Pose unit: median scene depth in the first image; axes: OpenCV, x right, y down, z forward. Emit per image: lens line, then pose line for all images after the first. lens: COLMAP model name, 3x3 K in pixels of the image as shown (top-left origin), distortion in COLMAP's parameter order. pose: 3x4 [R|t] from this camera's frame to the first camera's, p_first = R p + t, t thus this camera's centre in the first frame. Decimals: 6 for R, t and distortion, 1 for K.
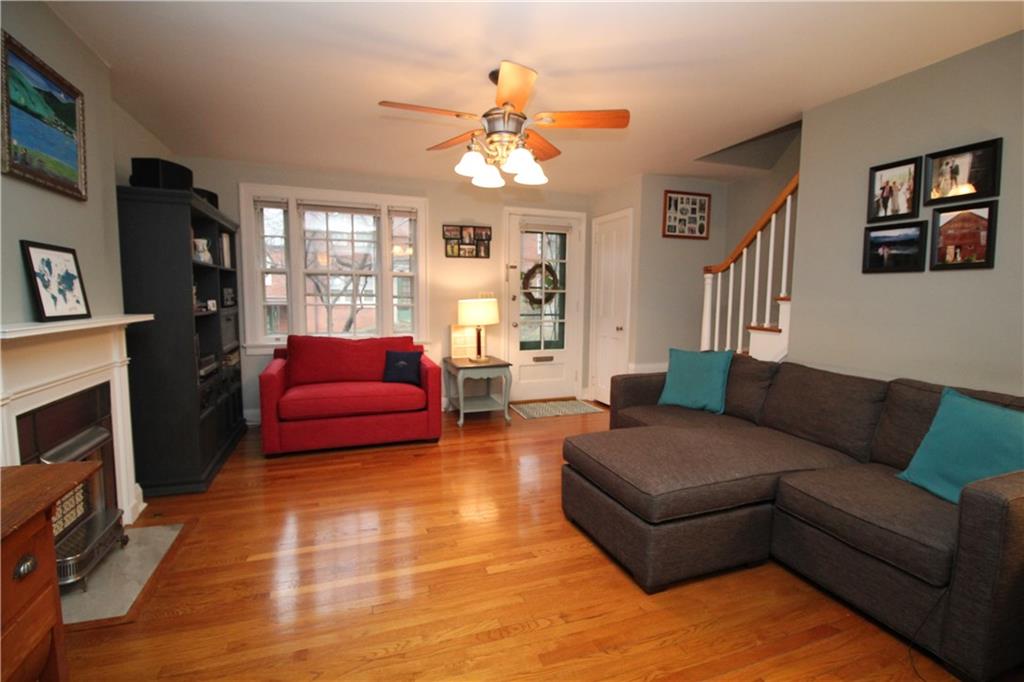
lens RADIAL K [[480.4, 0, 512.0], [0, 480.4, 341.0], [0, 0, 1]] dist [-0.021821, -0.000134]
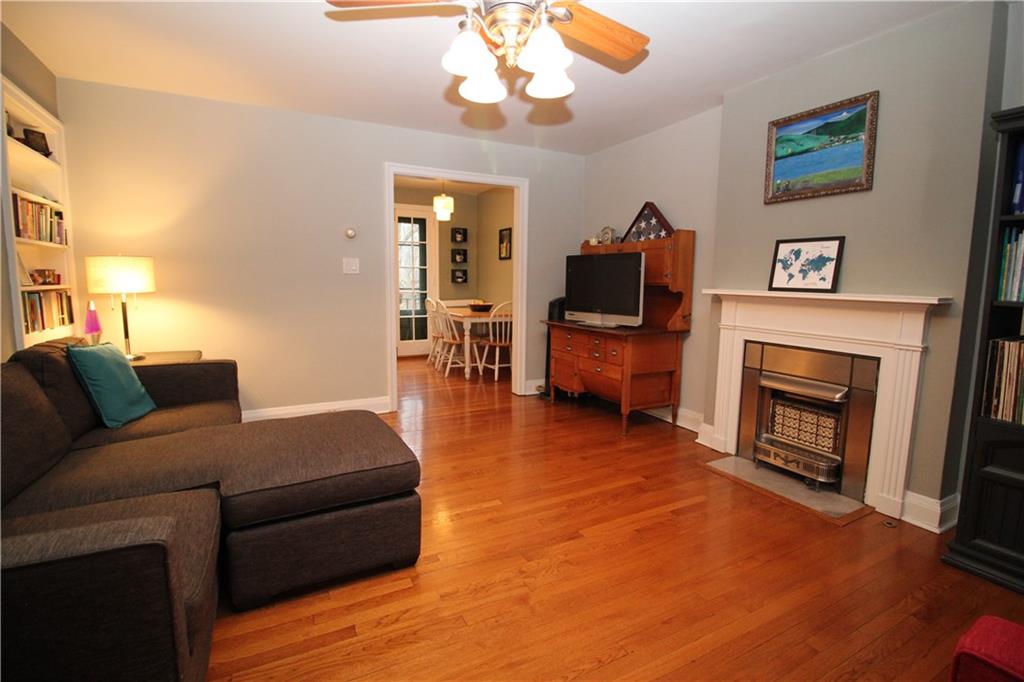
lens RADIAL K [[480.4, 0, 512.0], [0, 480.4, 341.0], [0, 0, 1]] dist [-0.021821, -0.000134]
pose [[-0.989302, -0.000946, -0.145876, 0.105616], [-0.032892, 0.975675, 0.216740, -0.181090], [0.142122, 0.219220, -0.965269, 2.285229]]
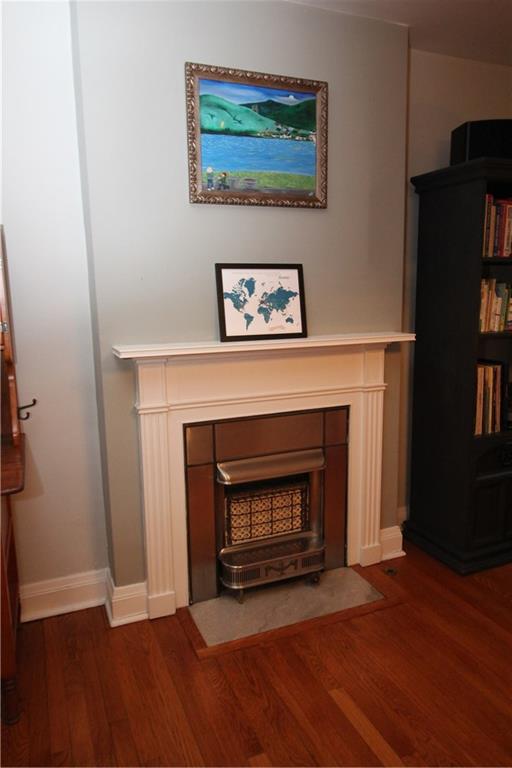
lens RADIAL K [[534.0, 0, 256.0], [0, 534.0, 384.0], [0, 0, 1]] dist [0.000124, 0.000133]
pose [[0.043506, 0.157467, -0.986565, 0.177199], [-0.072134, 0.985418, 0.154103, -0.124832], [0.996446, 0.064460, 0.054230, 0.931510]]
